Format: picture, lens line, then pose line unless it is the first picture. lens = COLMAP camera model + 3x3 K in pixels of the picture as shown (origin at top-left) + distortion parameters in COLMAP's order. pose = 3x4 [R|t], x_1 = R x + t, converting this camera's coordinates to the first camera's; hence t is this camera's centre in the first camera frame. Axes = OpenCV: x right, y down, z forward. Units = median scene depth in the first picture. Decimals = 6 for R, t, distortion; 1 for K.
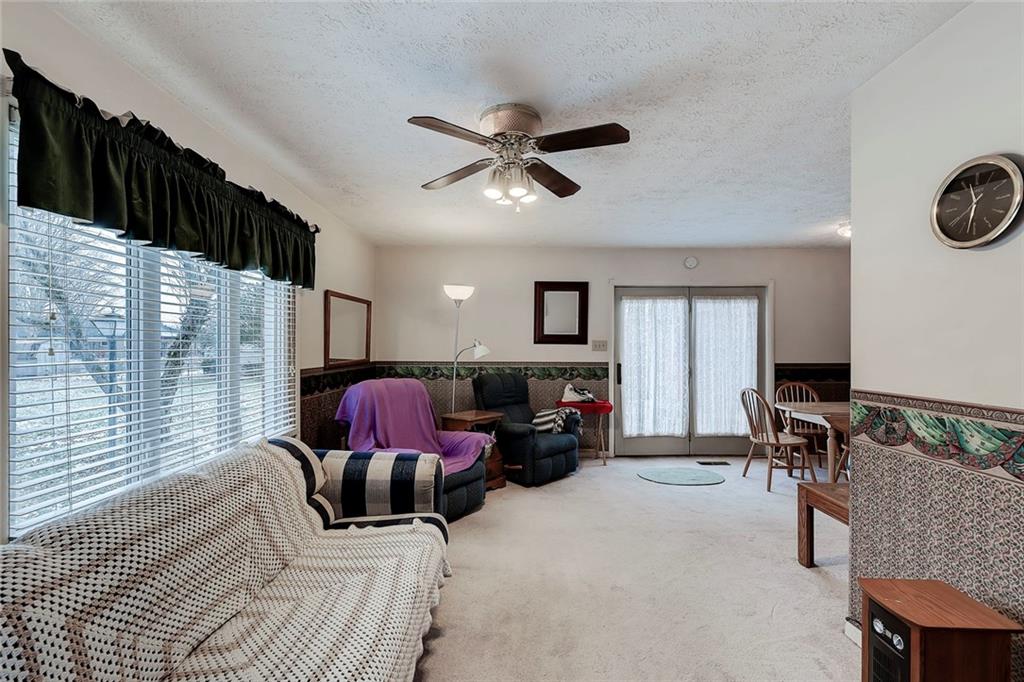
lens RADIAL K [[435.9, 0, 503.5], [0, 435.9, 345.5], [0, 0, 1]] dist [0.001443, -0.000474]
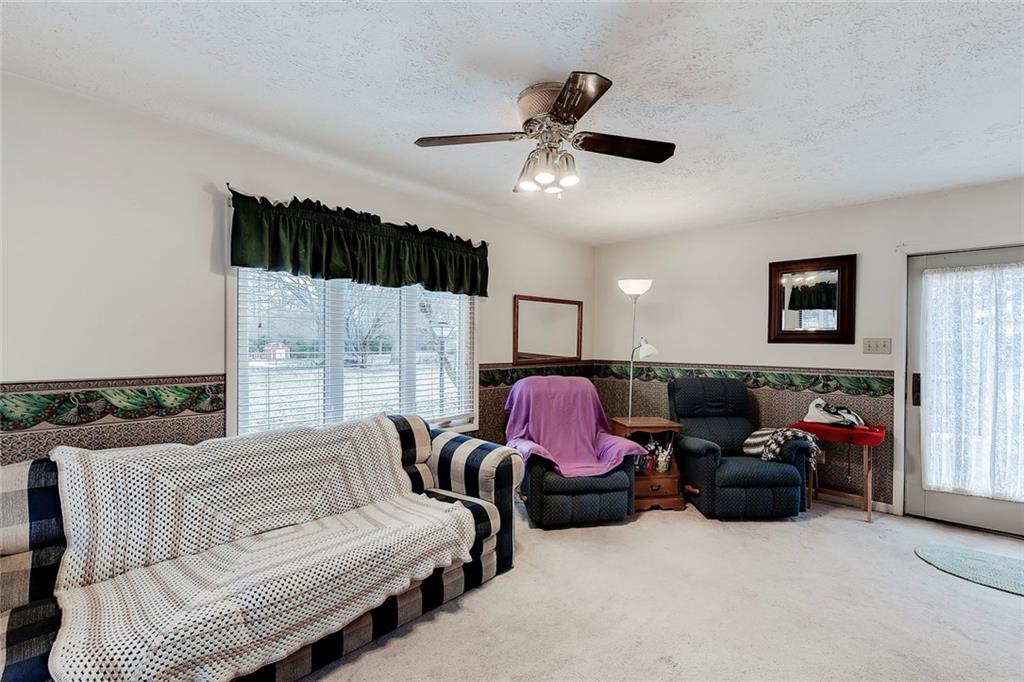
lens RADIAL K [[435.9, 0, 507.4], [0, 435.9, 345.2], [0, 0, 1]] dist [0.001443, -0.000474]
pose [[0.739206, 0.004111, -0.673467, 0.259299], [-0.004786, 0.999988, 0.000850, 0.001505], [0.673463, 0.002595, 0.739216, 0.112500]]
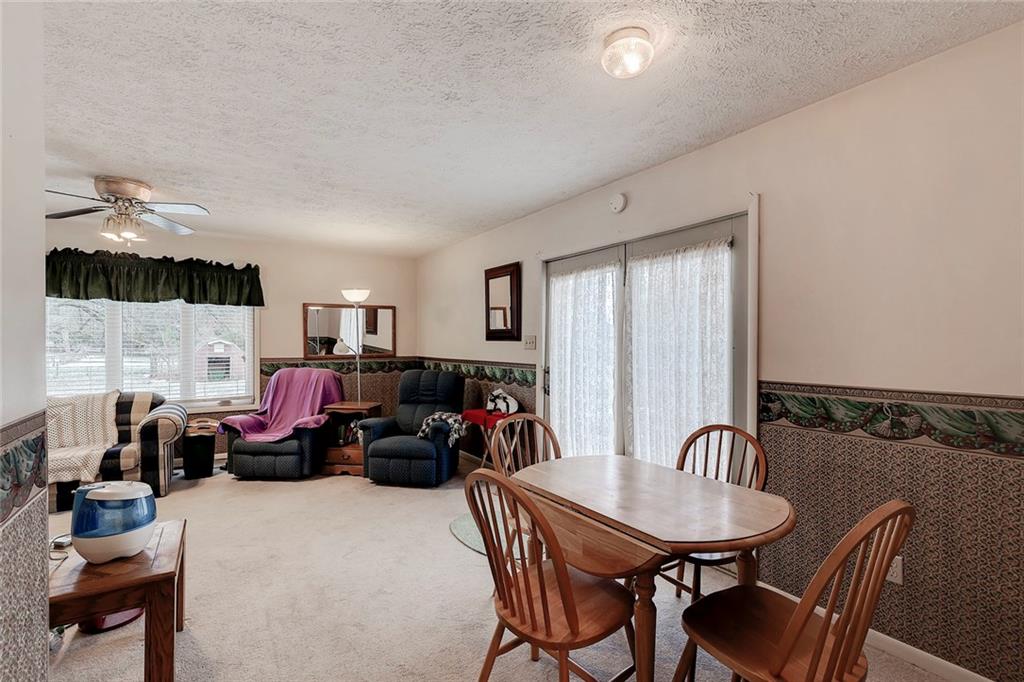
lens RADIAL K [[435.9, 0, 503.1], [0, 435.9, 346.5], [0, 0, 1]] dist [0.001443, -0.000474]
pose [[0.573346, 0.002772, -0.819309, 0.842733], [-0.000685, 0.999996, 0.002904, 0.005664], [0.819313, -0.001104, 0.573345, 0.535174]]
